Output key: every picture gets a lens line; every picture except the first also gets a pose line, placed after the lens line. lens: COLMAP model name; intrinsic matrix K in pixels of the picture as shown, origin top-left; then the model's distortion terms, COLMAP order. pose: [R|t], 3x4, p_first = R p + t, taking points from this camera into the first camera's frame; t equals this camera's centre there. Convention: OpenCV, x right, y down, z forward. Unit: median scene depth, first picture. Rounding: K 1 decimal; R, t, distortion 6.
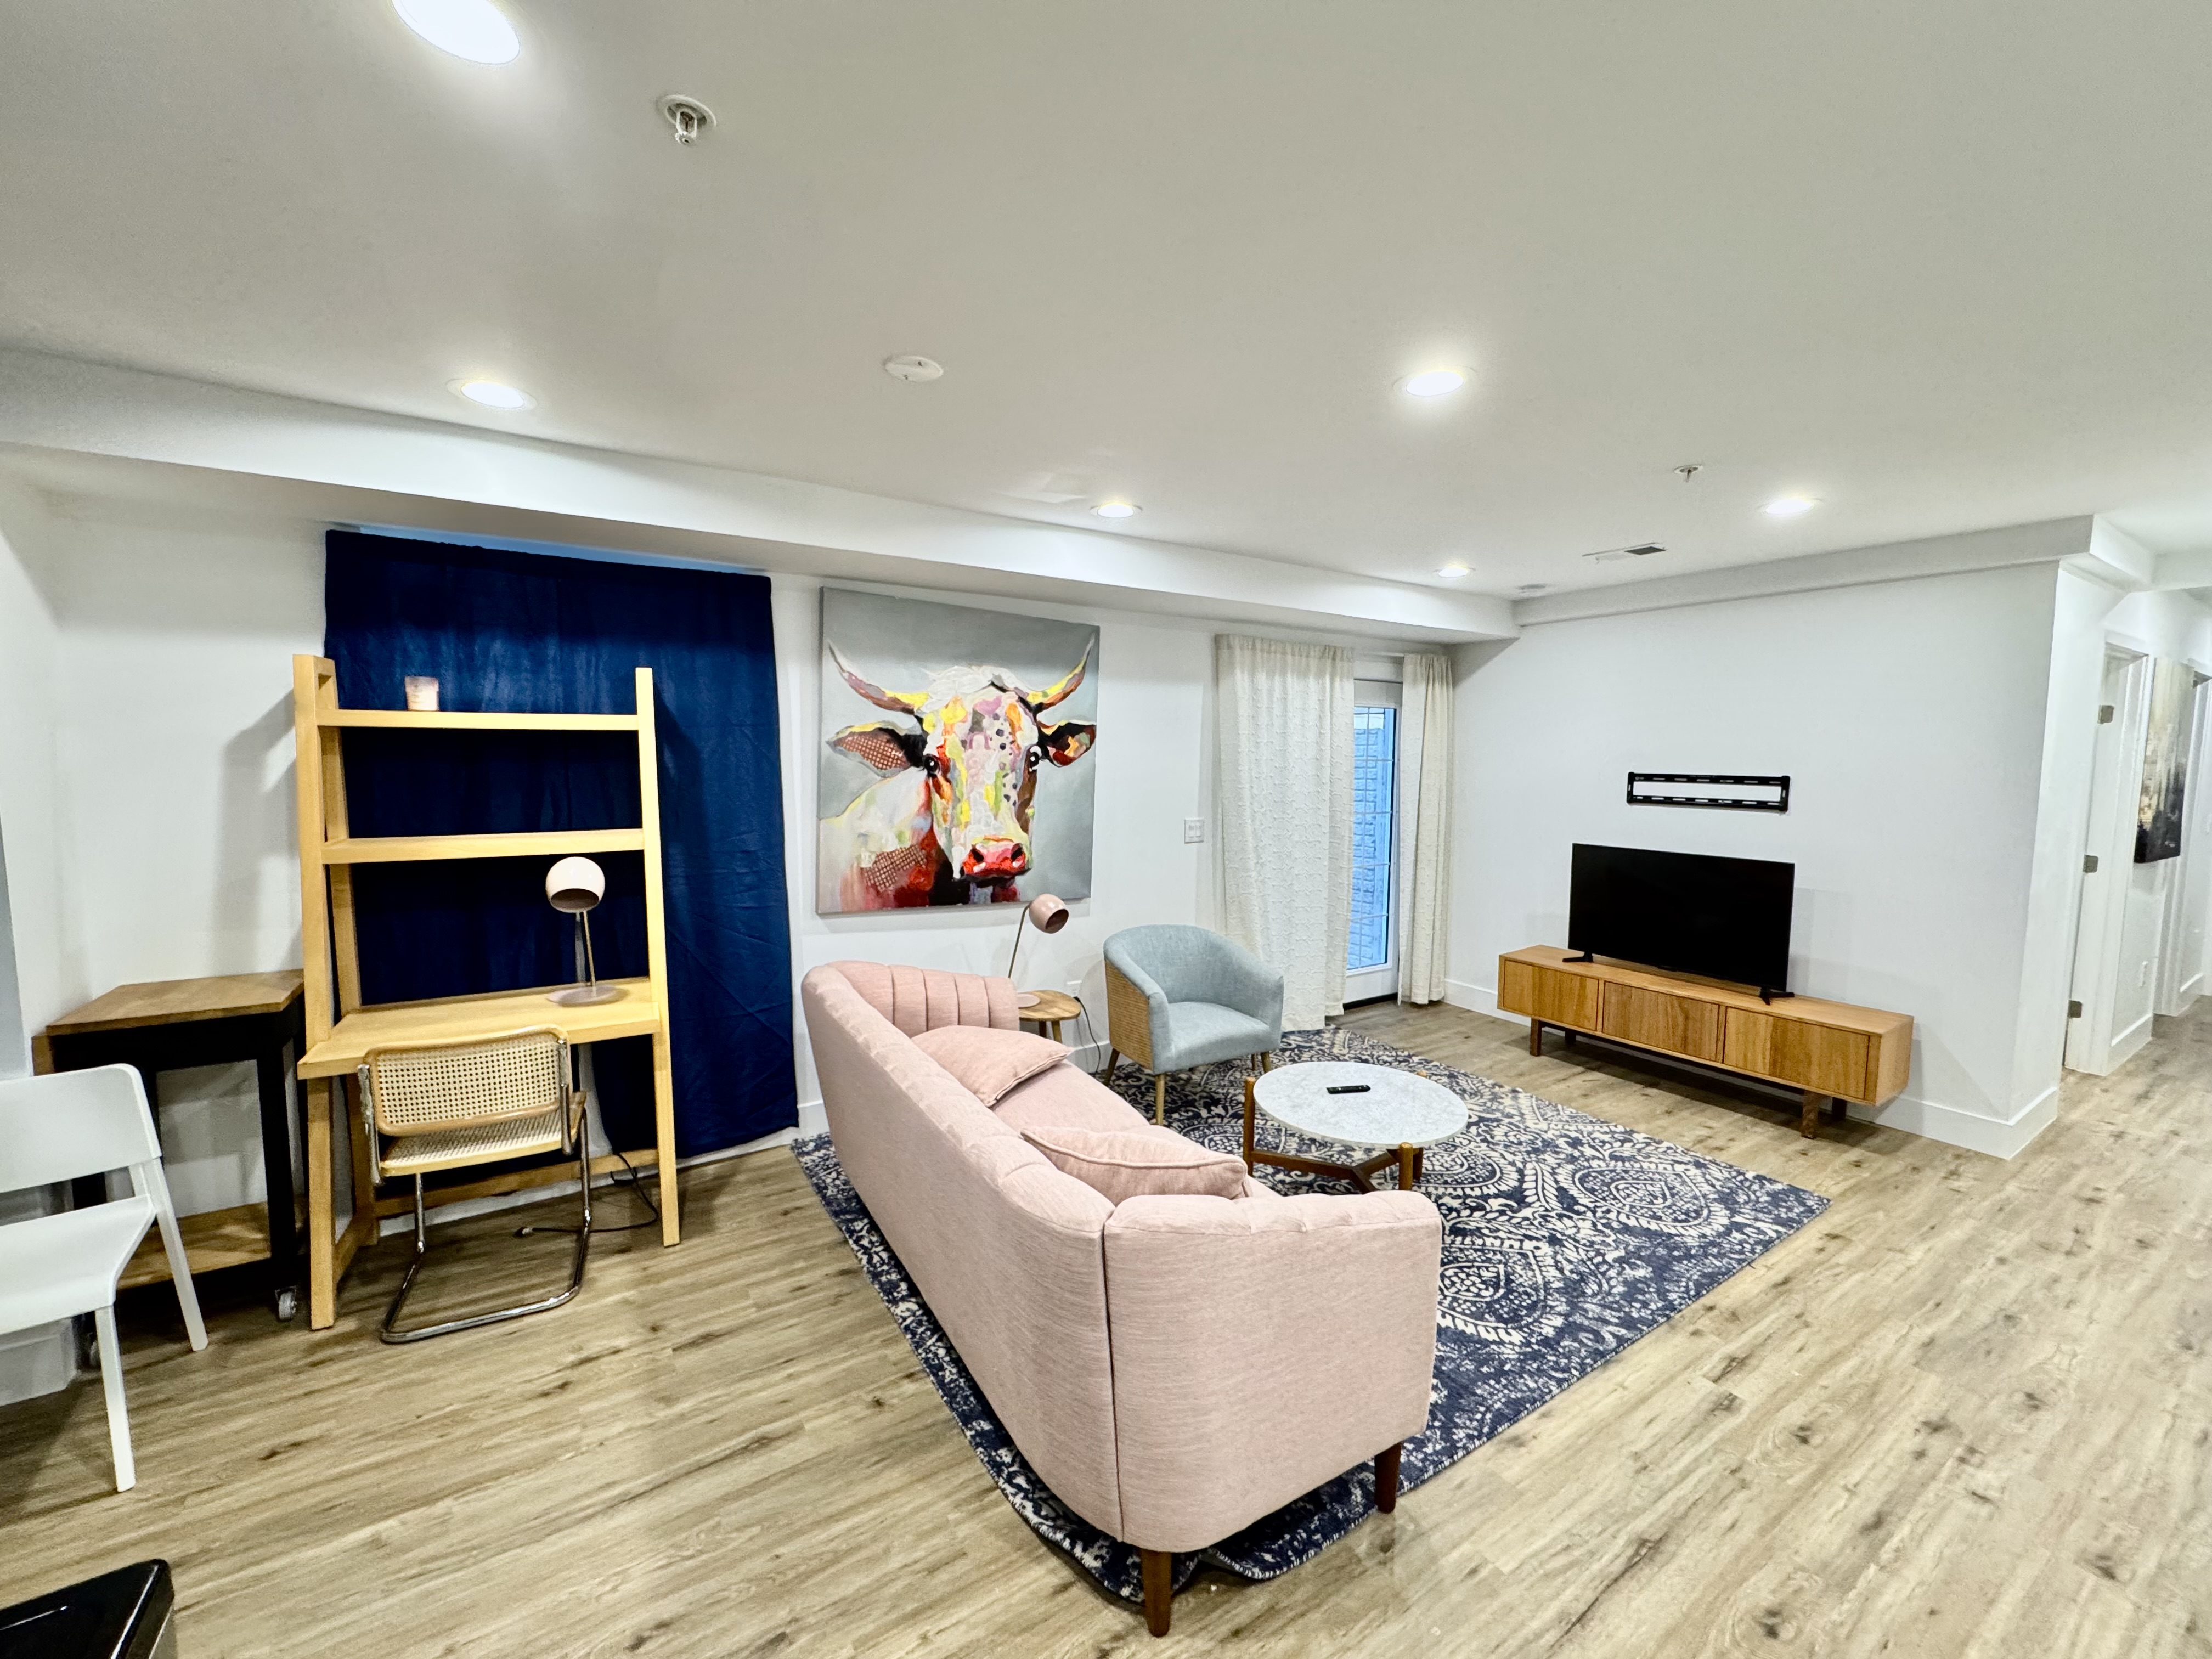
lens RADIAL K [[882.9, 0, 1105.2], [0, 882.9, 827.9], [0, 0, 1]] dist [-0.004315, 0.000096]
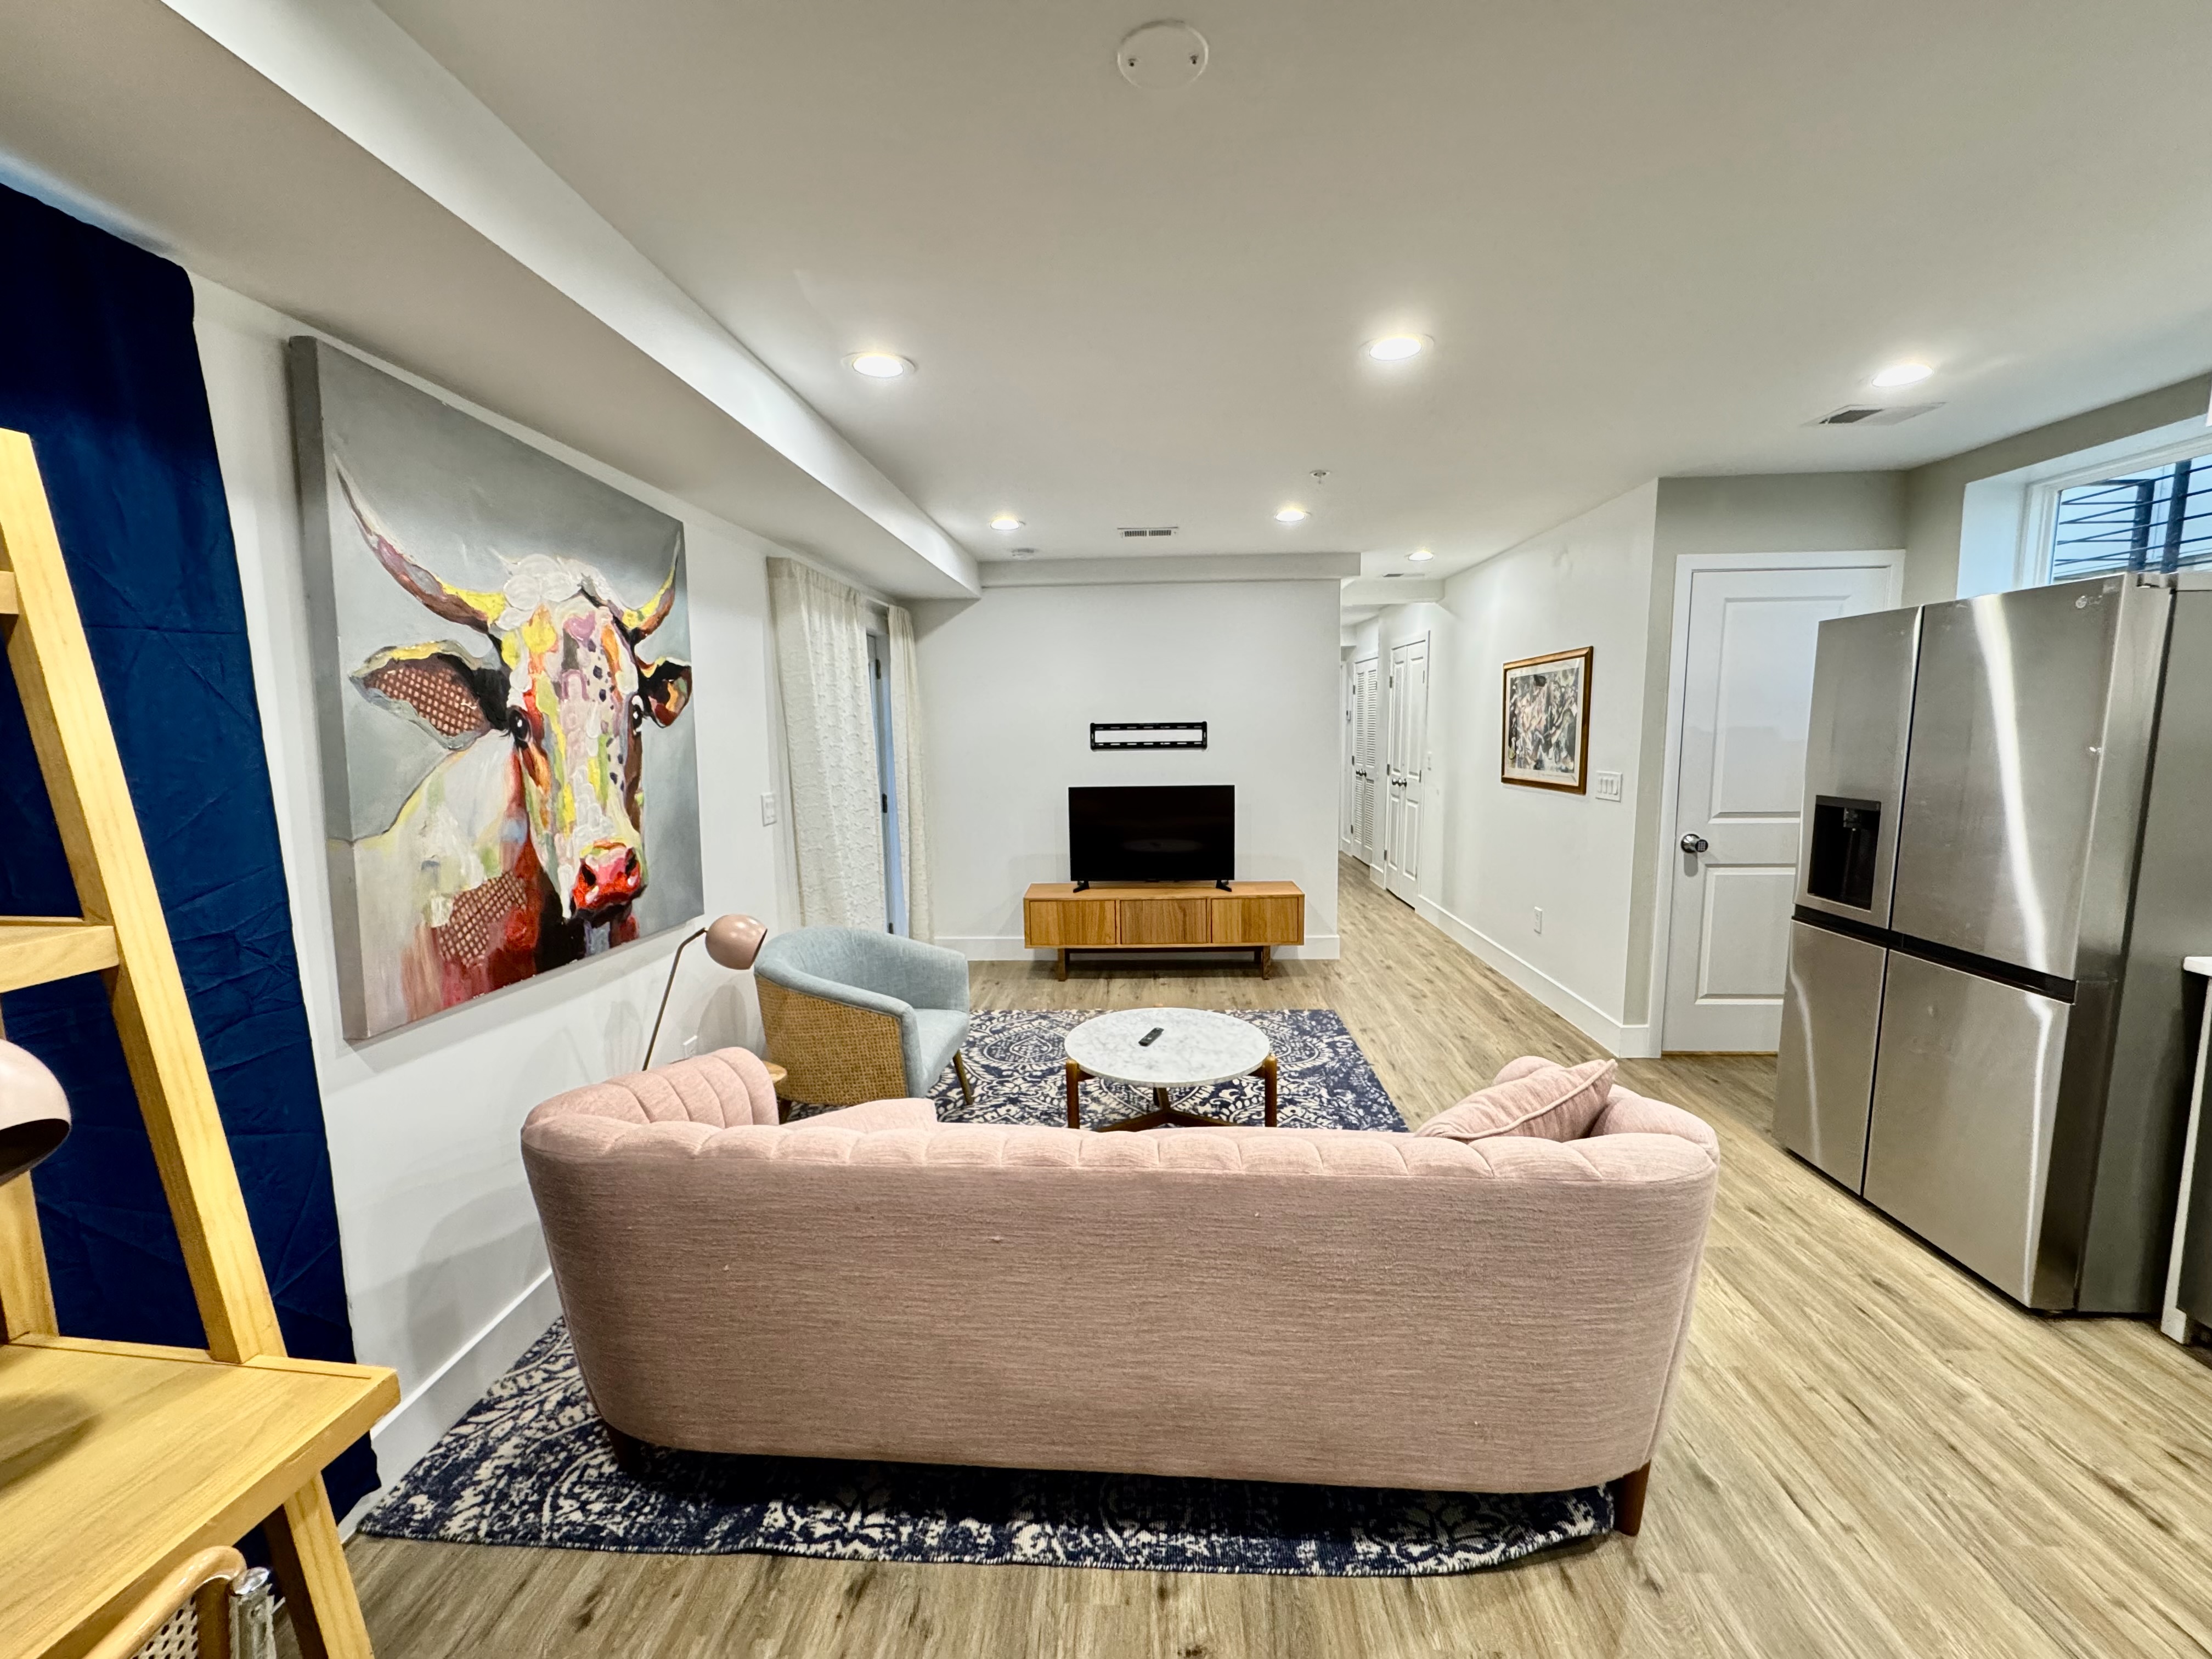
lens RADIAL K [[882.9, 0, 1110.3], [0, 882.9, 827.3], [0, 0, 1]] dist [-0.004315, 0.000096]
pose [[0.578146, -0.114707, 0.807830, -0.464327], [0.090969, 0.992958, 0.075889, -0.016489], [-0.810847, 0.029612, 0.584509, 0.391786]]
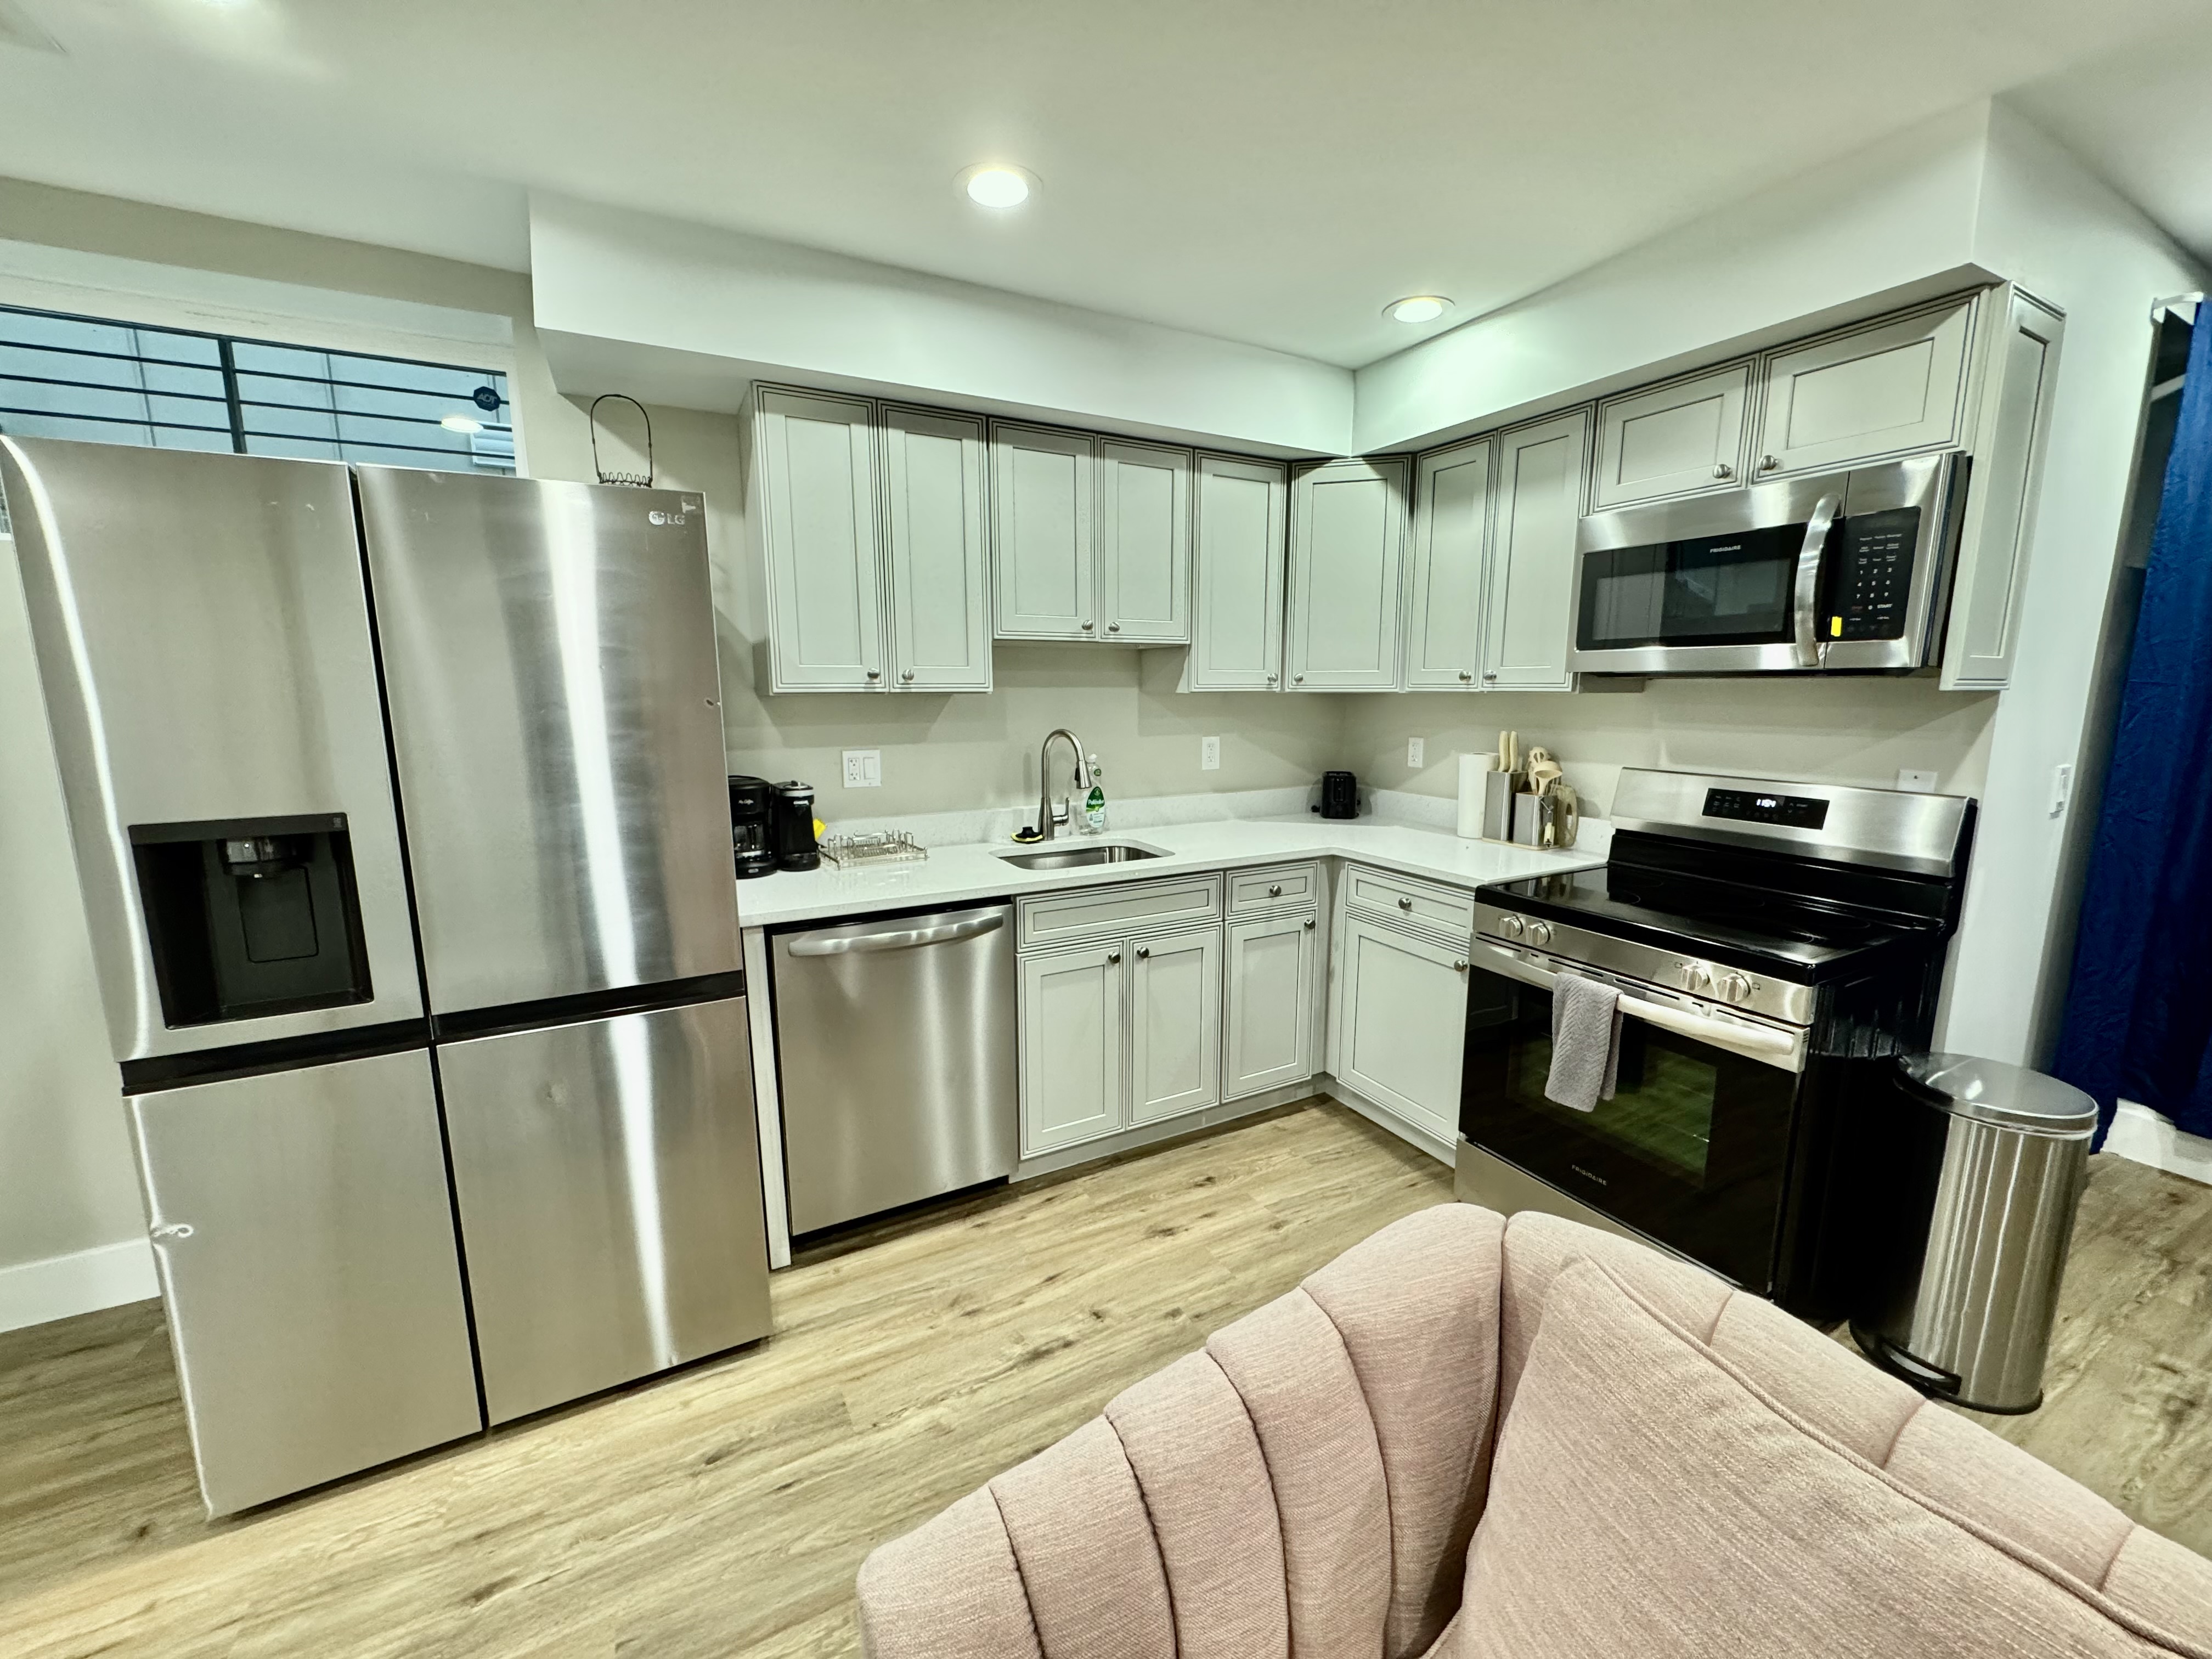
lens RADIAL K [[882.9, 0, 1112.5], [0, 882.9, 829.7], [0, 0, 1]] dist [-0.004315, 0.000096]
pose [[-0.997280, -0.017857, 0.071509, 0.121928], [0.000604, 0.968194, 0.250199, -0.018907], [-0.073702, 0.249562, -0.965550, 0.676351]]
